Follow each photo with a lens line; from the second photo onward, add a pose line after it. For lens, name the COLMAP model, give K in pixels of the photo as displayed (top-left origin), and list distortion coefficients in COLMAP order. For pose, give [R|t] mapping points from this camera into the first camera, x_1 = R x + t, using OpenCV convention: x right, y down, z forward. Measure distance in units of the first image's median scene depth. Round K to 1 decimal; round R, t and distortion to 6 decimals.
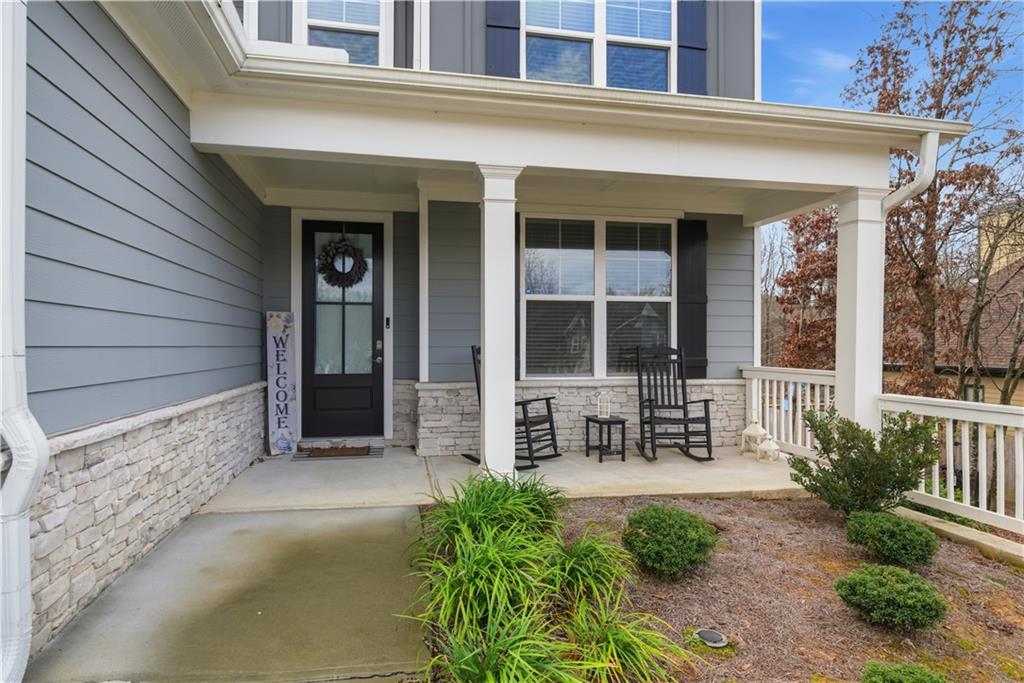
lens RADIAL K [[594.3, 0, 508.1], [0, 594.3, 349.1], [0, 0, 1]] dist [-0.002939, -0.000879]
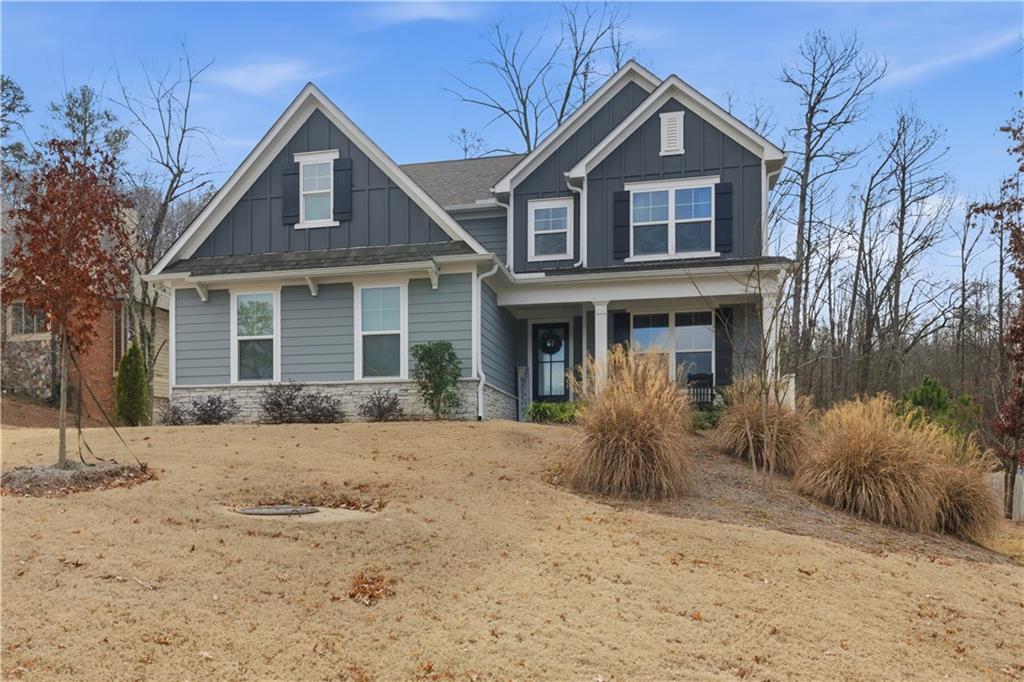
lens RADIAL K [[811.9, 0, 462.4], [0, 811.9, 466.4], [0, 0, 1]] dist [0.002604, -0.000298]
pose [[0.907634, -0.002029, -0.419757, 0.664550], [0.001247, 0.999997, -0.002139, 0.309250], [0.419760, 0.001418, 0.907634, -1.799625]]
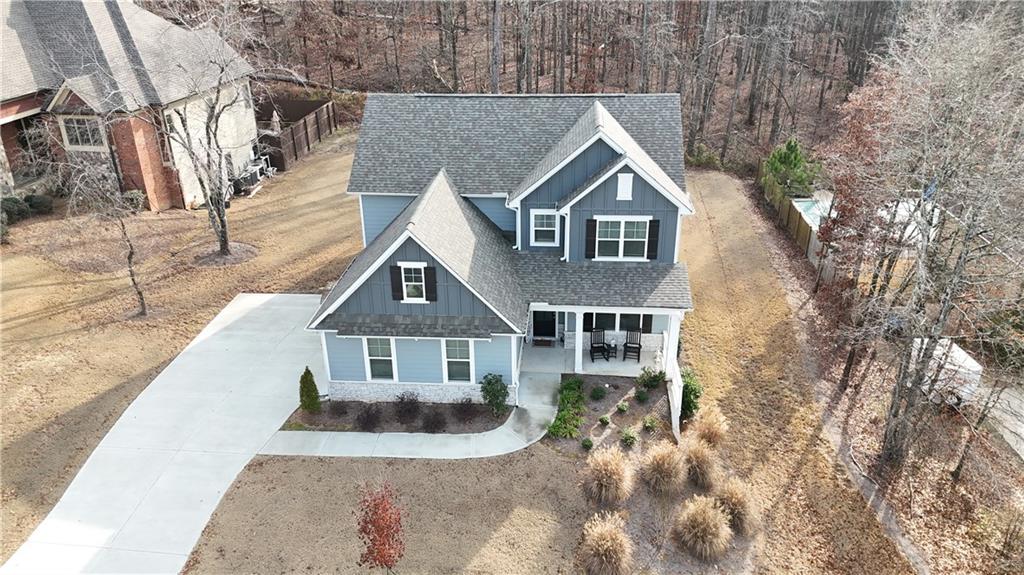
lens RADIAL K [[738.3, 0, 512.0], [0, 738.3, 287.5], [0, 0, 1]] dist [0.039406, -0.001165]
pose [[0.961994, 0.104506, -0.252282, 0.623280], [0.011468, 0.907593, 0.419694, -1.988772], [0.272830, -0.406636, 0.871901, -2.789646]]
